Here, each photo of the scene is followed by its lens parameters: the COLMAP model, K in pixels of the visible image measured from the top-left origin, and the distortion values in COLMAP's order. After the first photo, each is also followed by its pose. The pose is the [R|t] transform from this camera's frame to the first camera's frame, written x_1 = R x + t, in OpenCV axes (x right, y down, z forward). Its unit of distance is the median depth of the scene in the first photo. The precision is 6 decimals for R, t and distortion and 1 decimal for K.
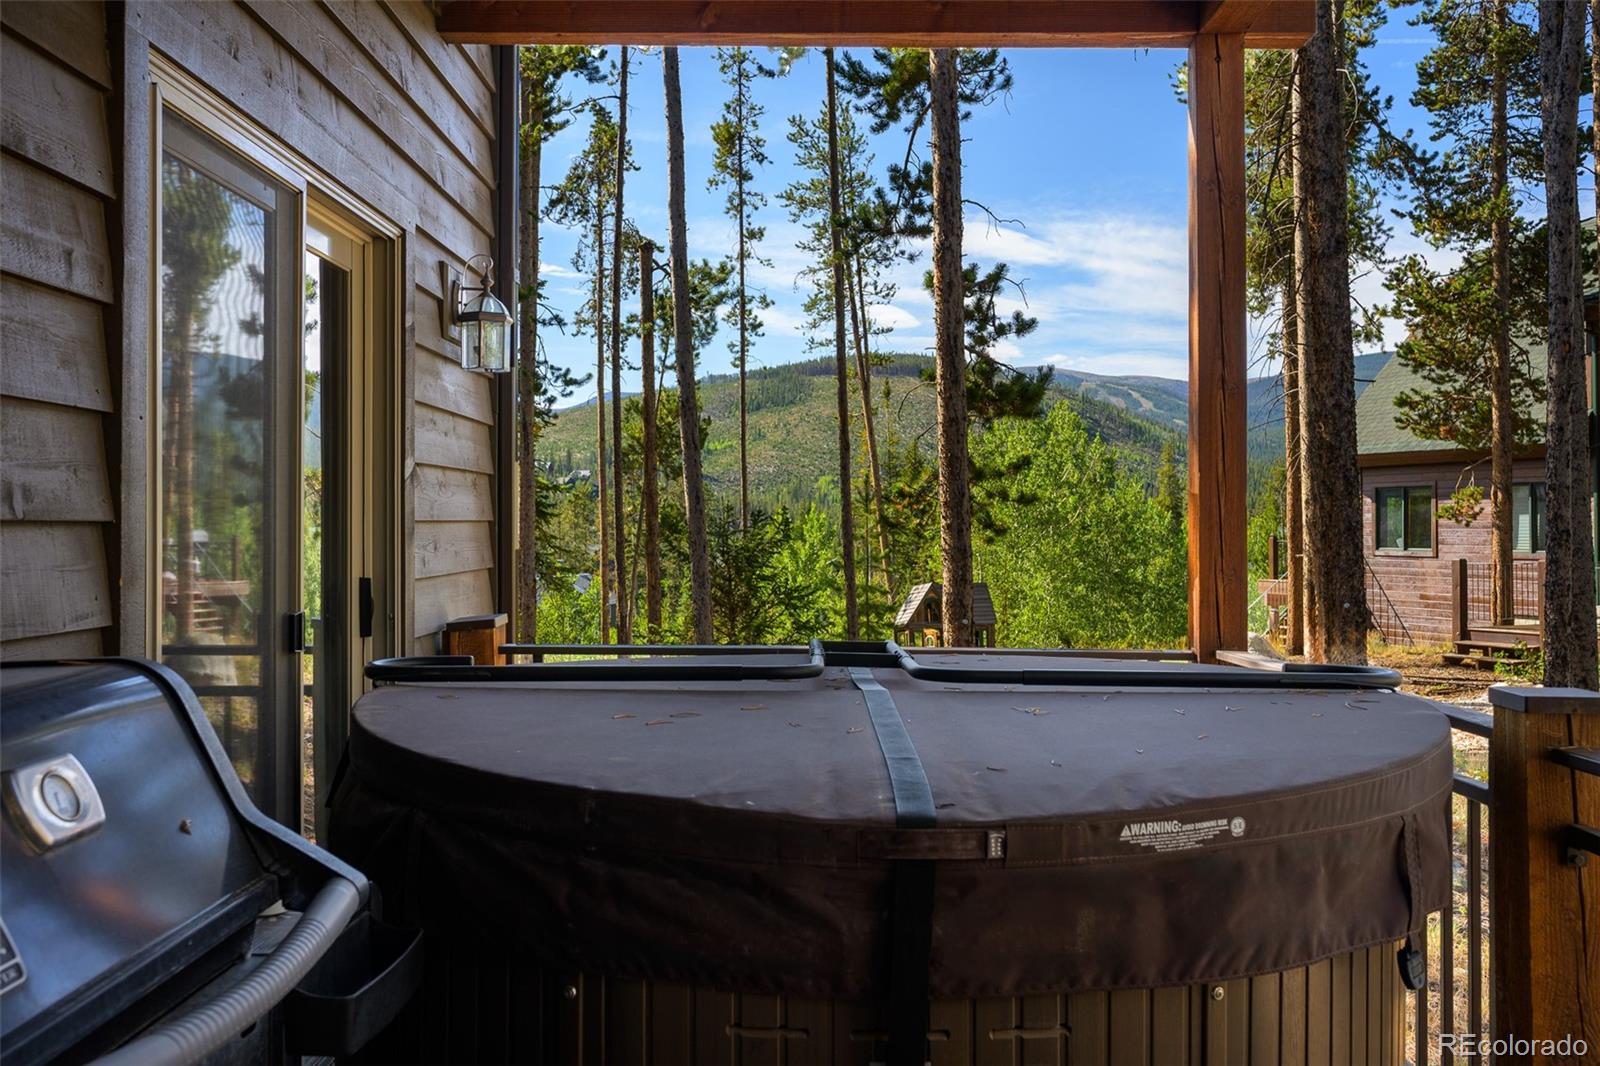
lens RADIAL K [[1374.4, 0, 801.4], [0, 1374.4, 529.1], [0, 0, 1]] dist [-0.014140, 0.000442]
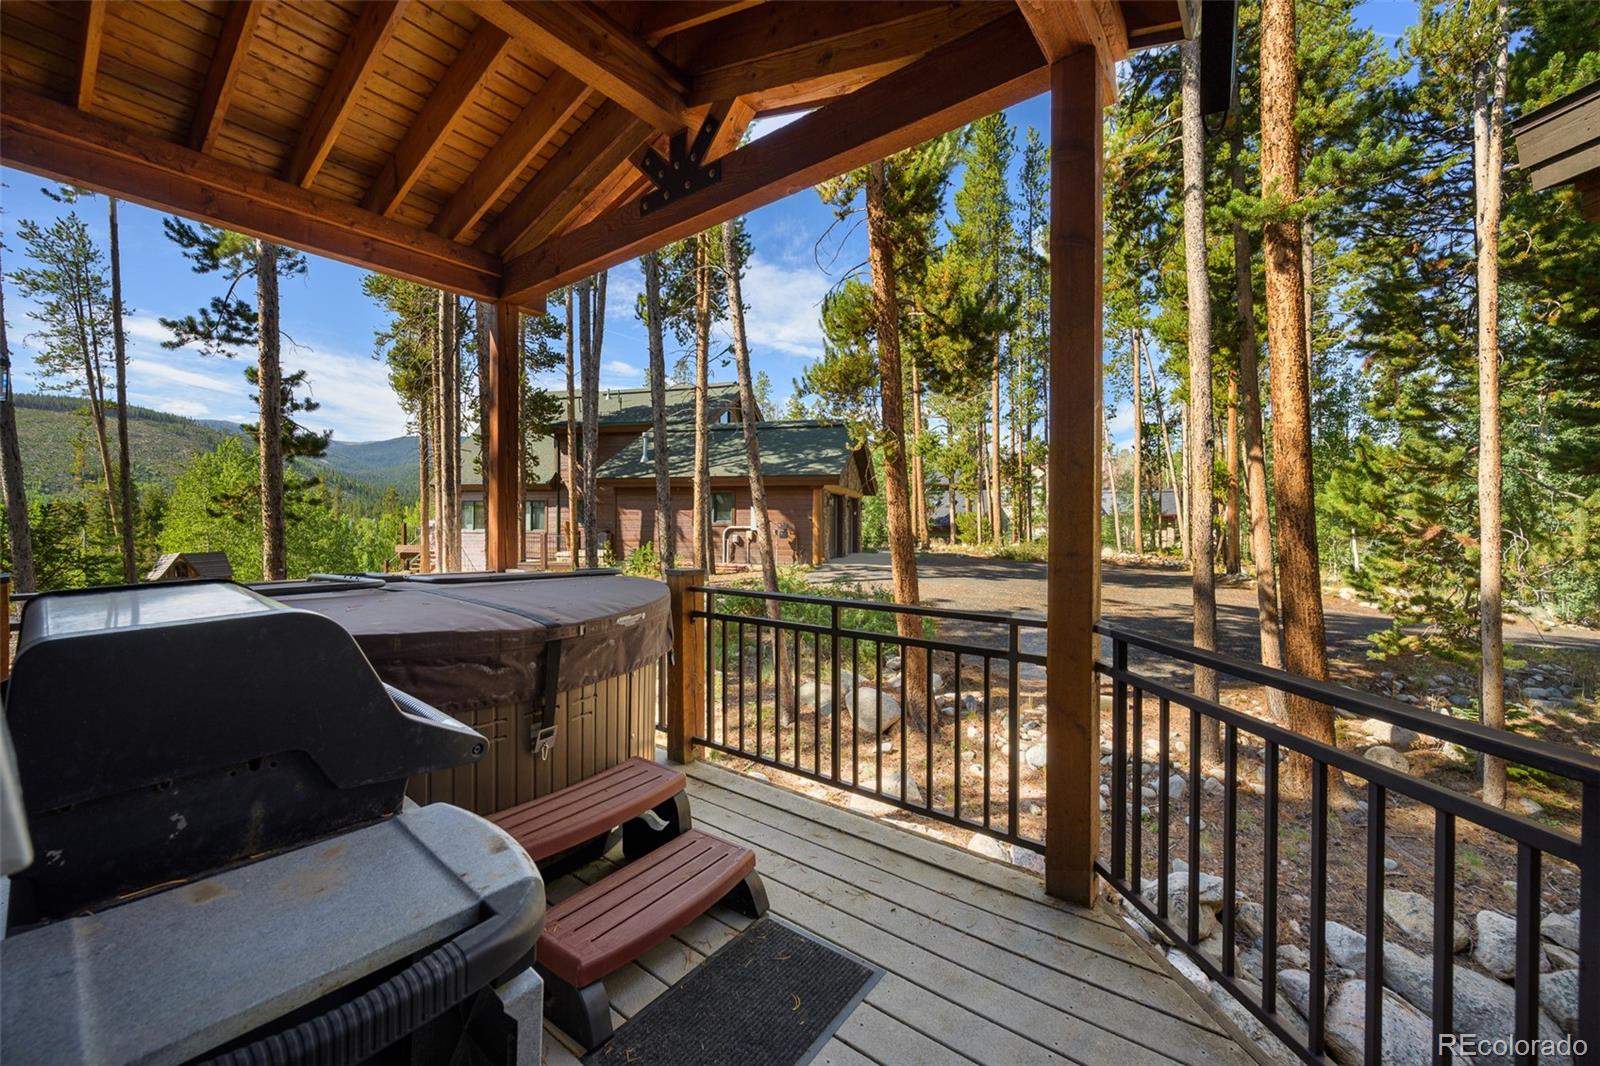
lens RADIAL K [[624.3, 0, 800.0], [0, 624.3, 528.5], [0, 0, 1]] dist [0.000768, 0.000155]
pose [[0.599855, -0.008689, 0.800061, -0.114054], [-0.001644, 0.999926, 0.012093, 0.002906], [-0.800107, -0.008569, 0.599796, -0.014616]]
